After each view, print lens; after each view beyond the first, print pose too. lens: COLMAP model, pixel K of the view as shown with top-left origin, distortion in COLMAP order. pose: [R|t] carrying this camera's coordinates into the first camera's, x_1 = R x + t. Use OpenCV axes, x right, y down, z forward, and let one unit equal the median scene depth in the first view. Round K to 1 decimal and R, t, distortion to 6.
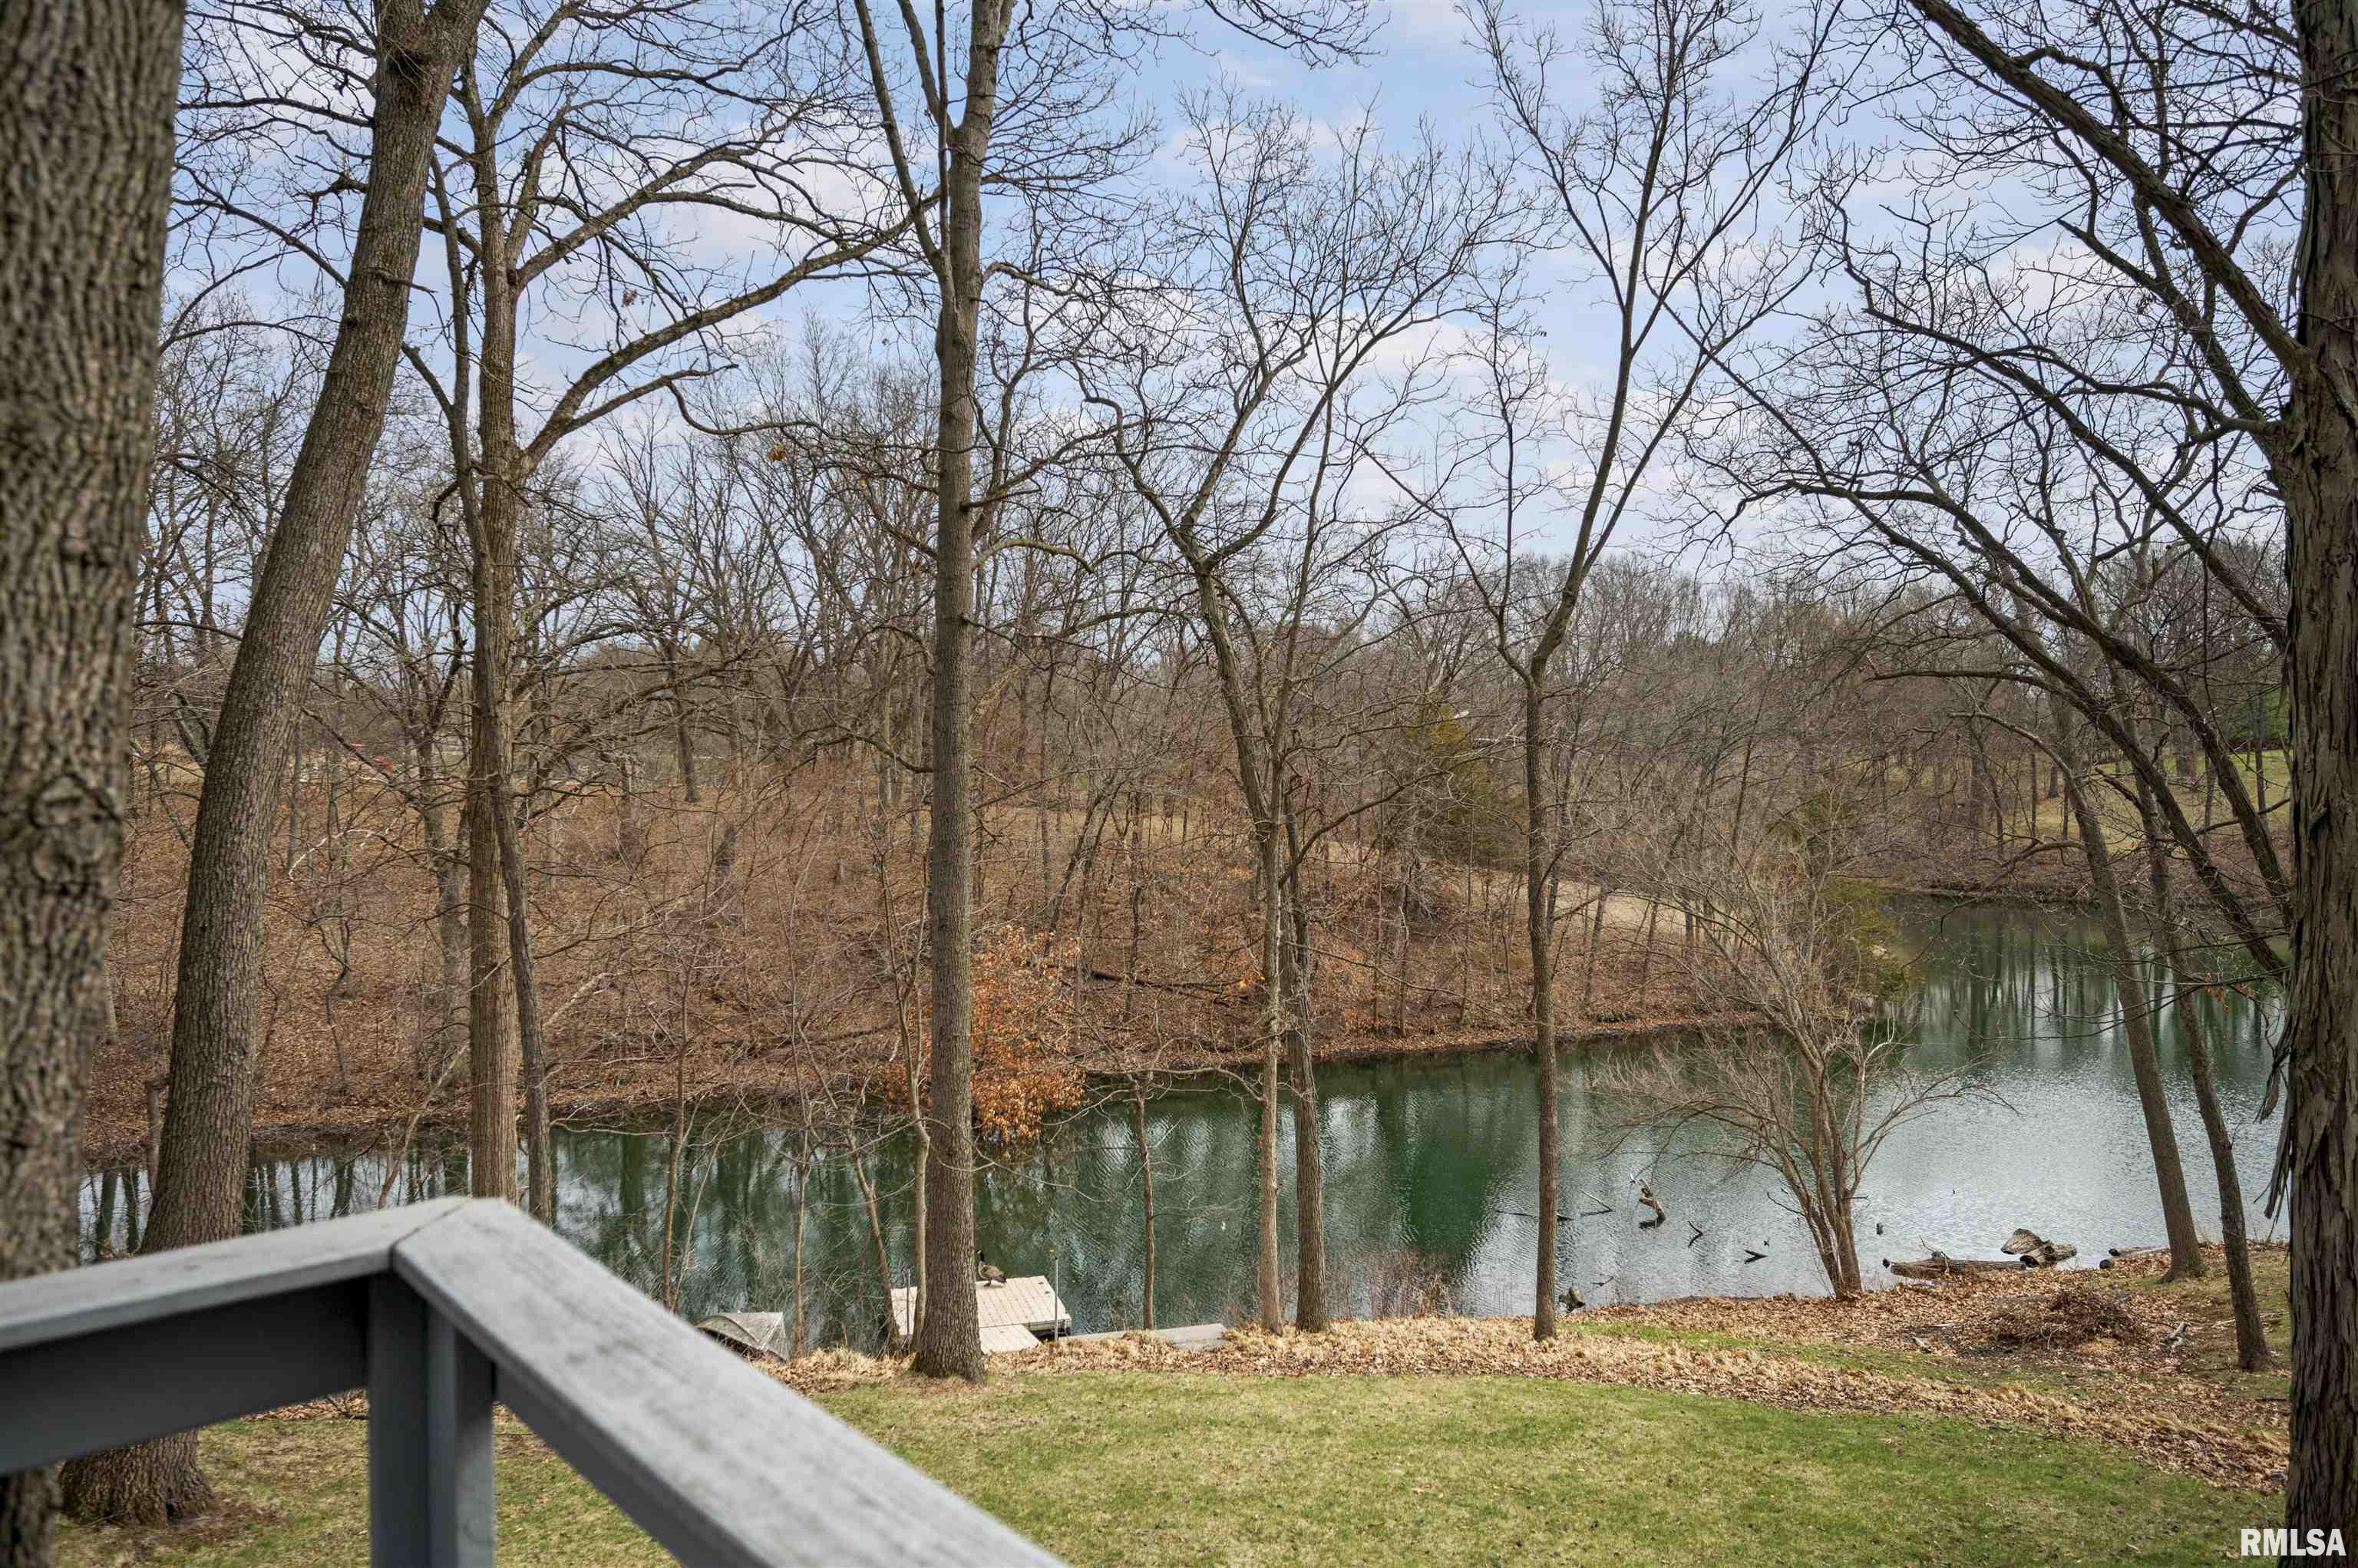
lens RADIAL K [[1623.8, 0, 1176.1], [0, 1623.8, 782.8], [0, 0, 1]] dist [-0.004799, -0.000636]
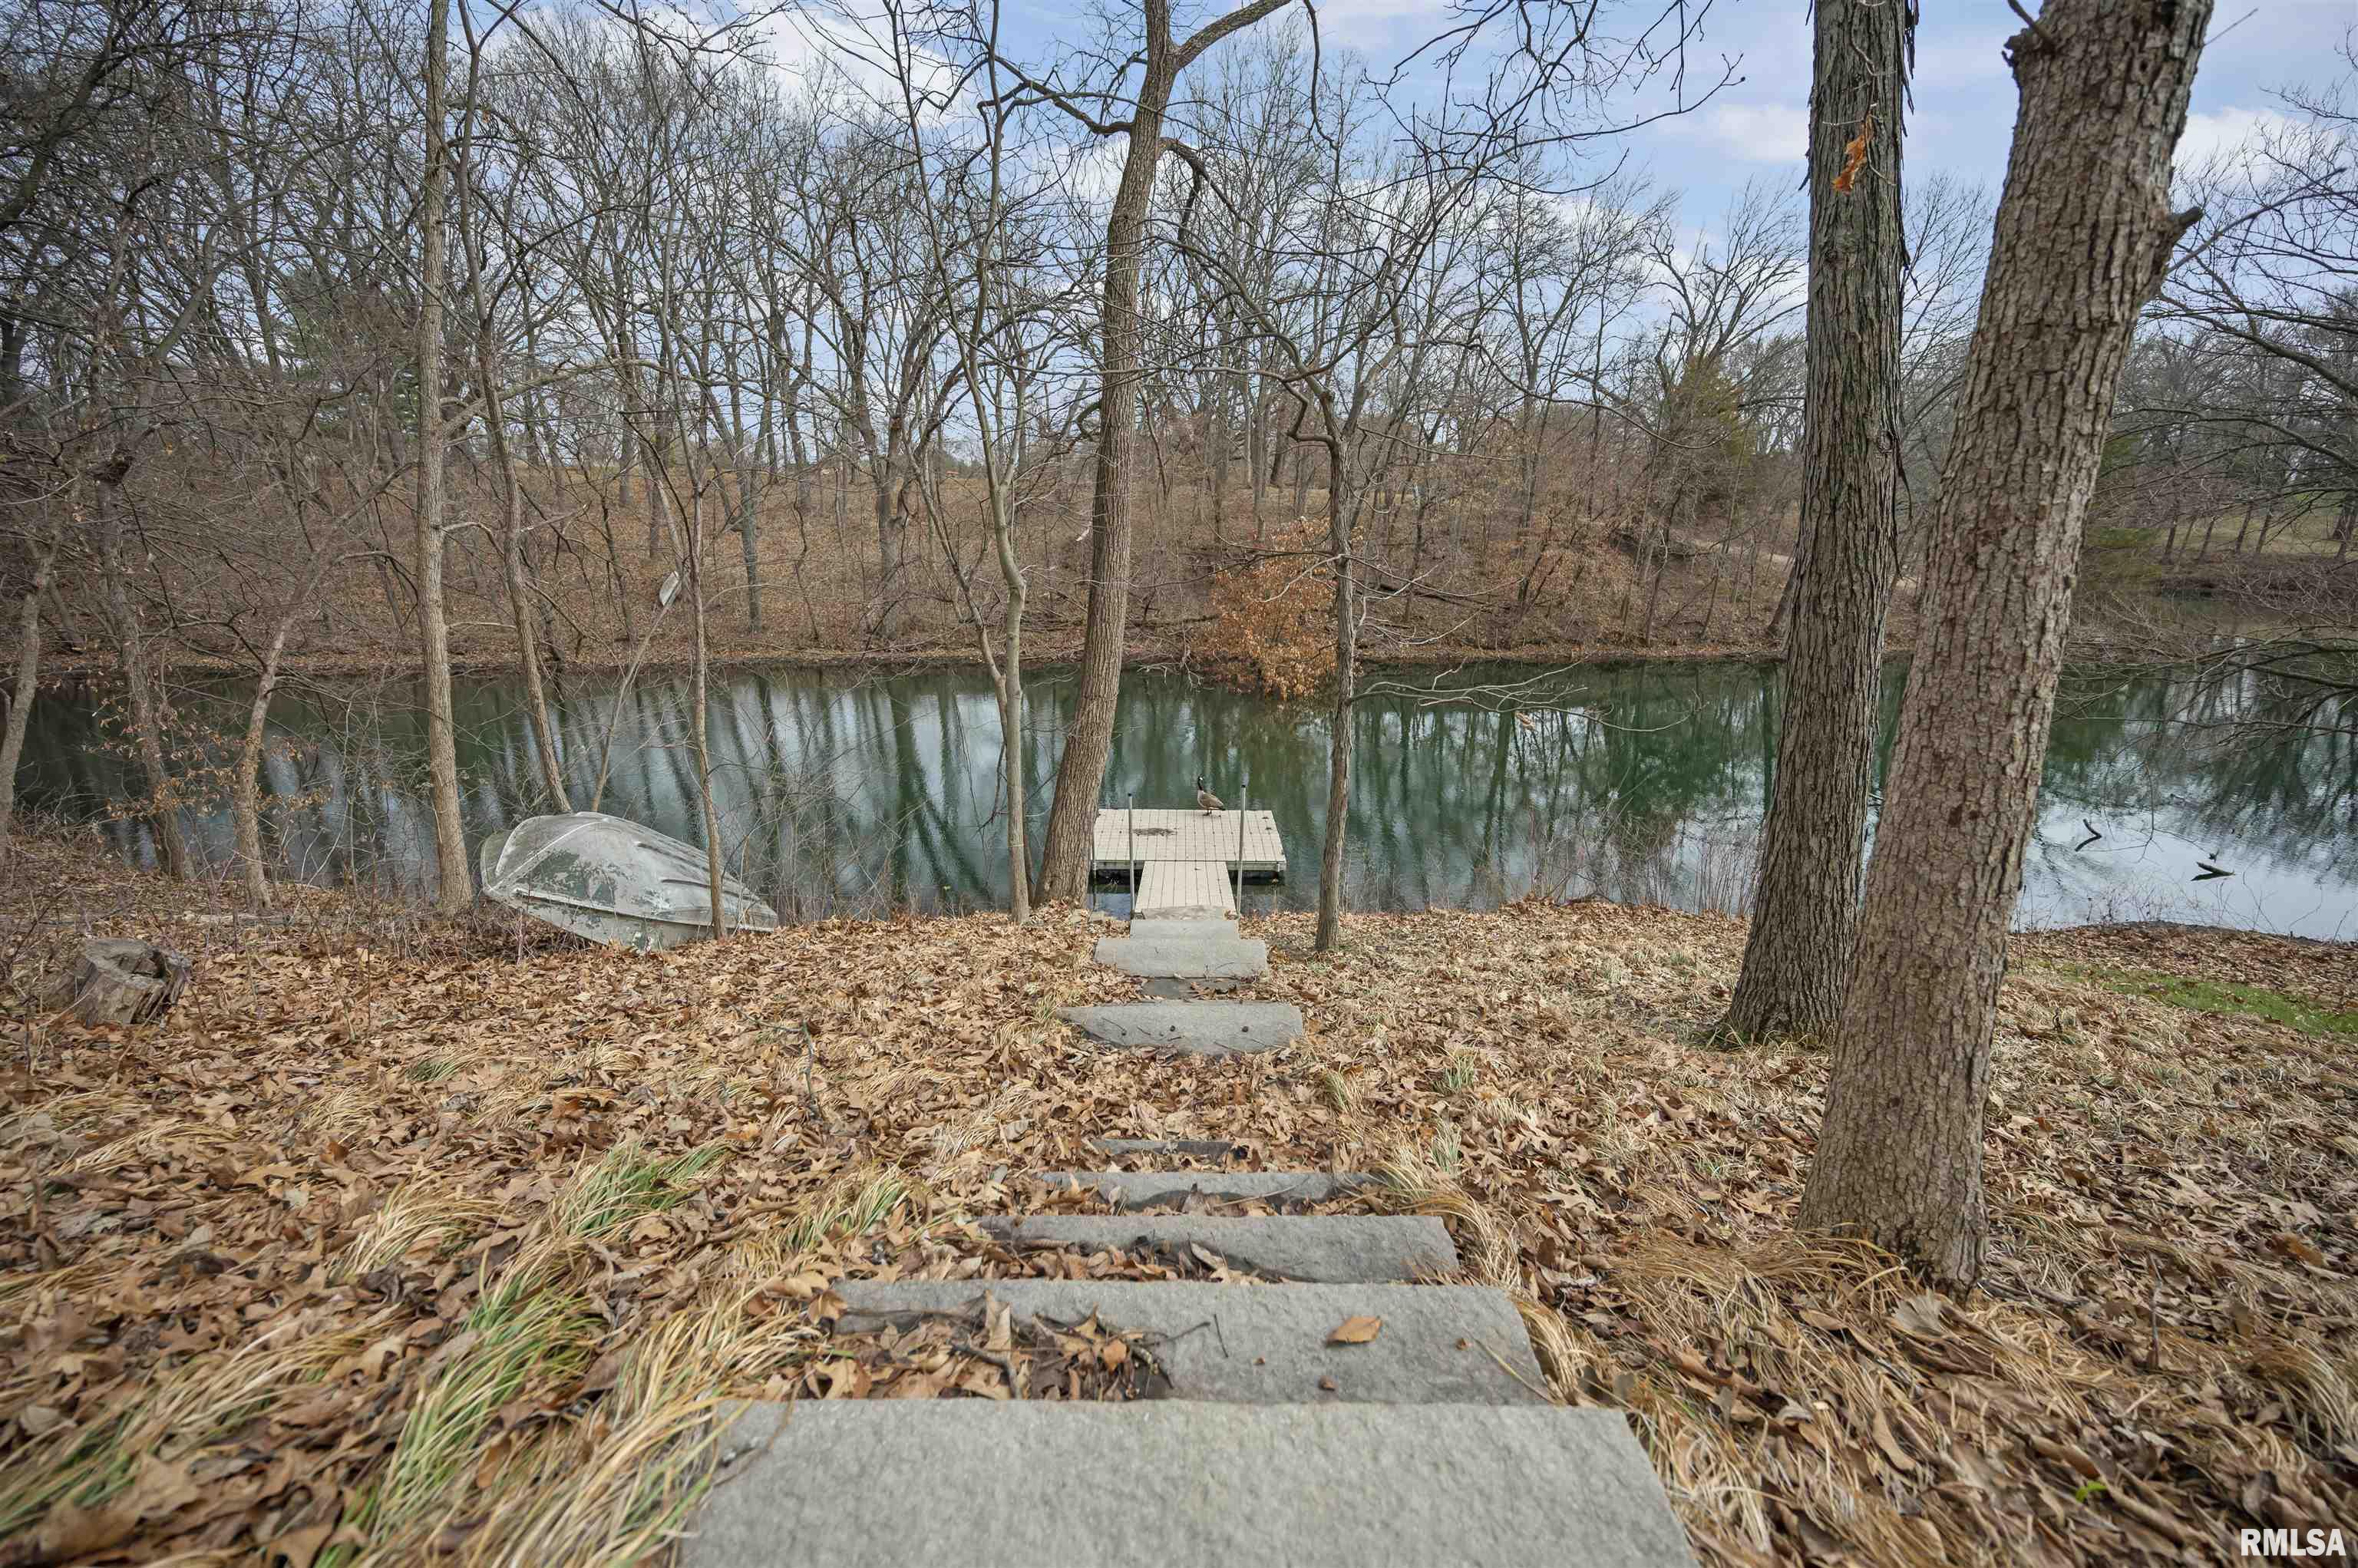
lens RADIAL K [[959.5, 0, 1176.5], [0, 959.5, 790.1], [0, 0, 1]] dist [-0.000062, -0.000015]
pose [[0.961834, 0.086751, -0.259520, 0.002551], [-0.013378, 0.962189, 0.272054, 0.072715], [0.273308, -0.258199, 0.926626, 0.241430]]
